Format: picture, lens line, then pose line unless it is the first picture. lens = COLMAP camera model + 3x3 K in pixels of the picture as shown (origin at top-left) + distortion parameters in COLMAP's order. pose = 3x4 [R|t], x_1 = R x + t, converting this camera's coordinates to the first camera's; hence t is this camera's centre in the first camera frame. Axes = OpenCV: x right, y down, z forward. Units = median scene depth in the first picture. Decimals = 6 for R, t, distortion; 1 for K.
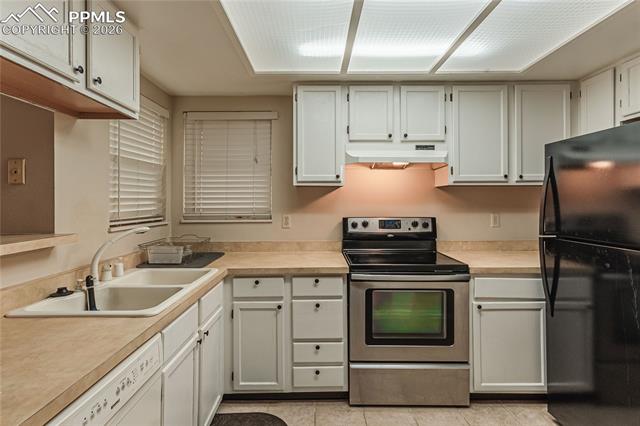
lens RADIAL K [[320.9, 0, 315.8], [0, 320.9, 199.8], [0, 0, 1]] dist [0.003903, 0.010529]
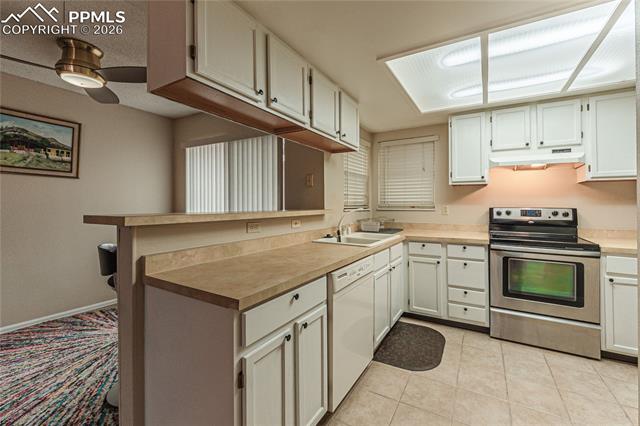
lens RADIAL K [[259.5, 0, 351.8], [0, 259.5, 199.3], [0, 0, 1]] dist [-0.000431, -0.000953]
pose [[0.890891, -0.005412, -0.454185, 0.076521], [-0.000606, 0.999914, -0.013103, 0.041204], [0.454216, 0.011948, 0.890811, -0.278355]]
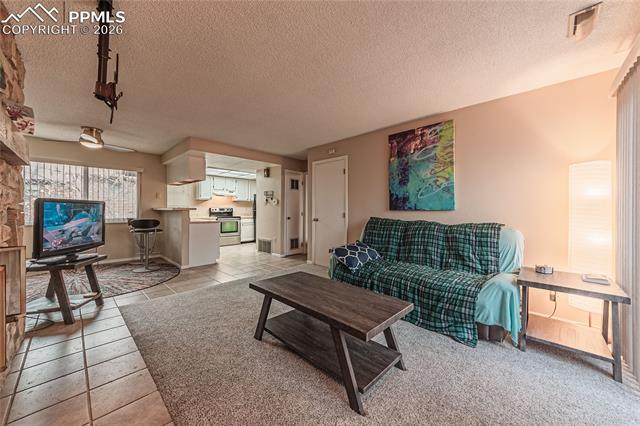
lens RADIAL K [[232.6, 0, 317.9], [0, 232.6, 208.7], [0, 0, 1]] dist [-0.001226, -0.000918]
pose [[0.689543, 0.009068, 0.724188, -1.228399], [-0.011640, 0.999931, -0.001437, 0.061346], [-0.724152, -0.007439, 0.689601, -2.209764]]
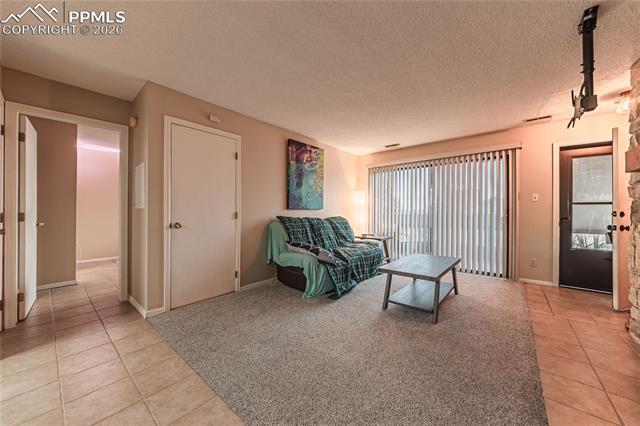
lens RADIAL K [[232.6, 0, 326.3], [0, 232.6, 212.8], [0, 0, 1]] dist [-0.001226, -0.000918]
pose [[-0.776135, -0.006252, 0.630536, -1.026246], [-0.007853, 0.999969, 0.000249, 0.088580], [-0.630518, -0.004758, -0.776160, -0.333060]]
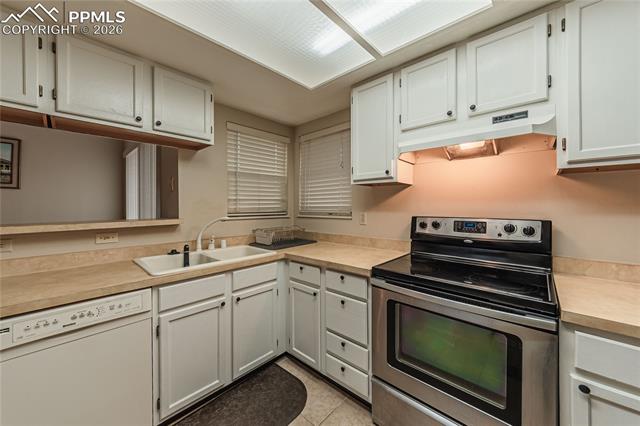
lens RADIAL K [[232.6, 0, 321.2], [0, 232.6, 205.9], [0, 0, 1]] dist [-0.001226, -0.000918]
pose [[0.742744, -0.000086, -0.669576, 0.397175], [0.006214, 0.999958, 0.006764, 0.021952], [0.669547, -0.009185, 0.742713, 0.382390]]
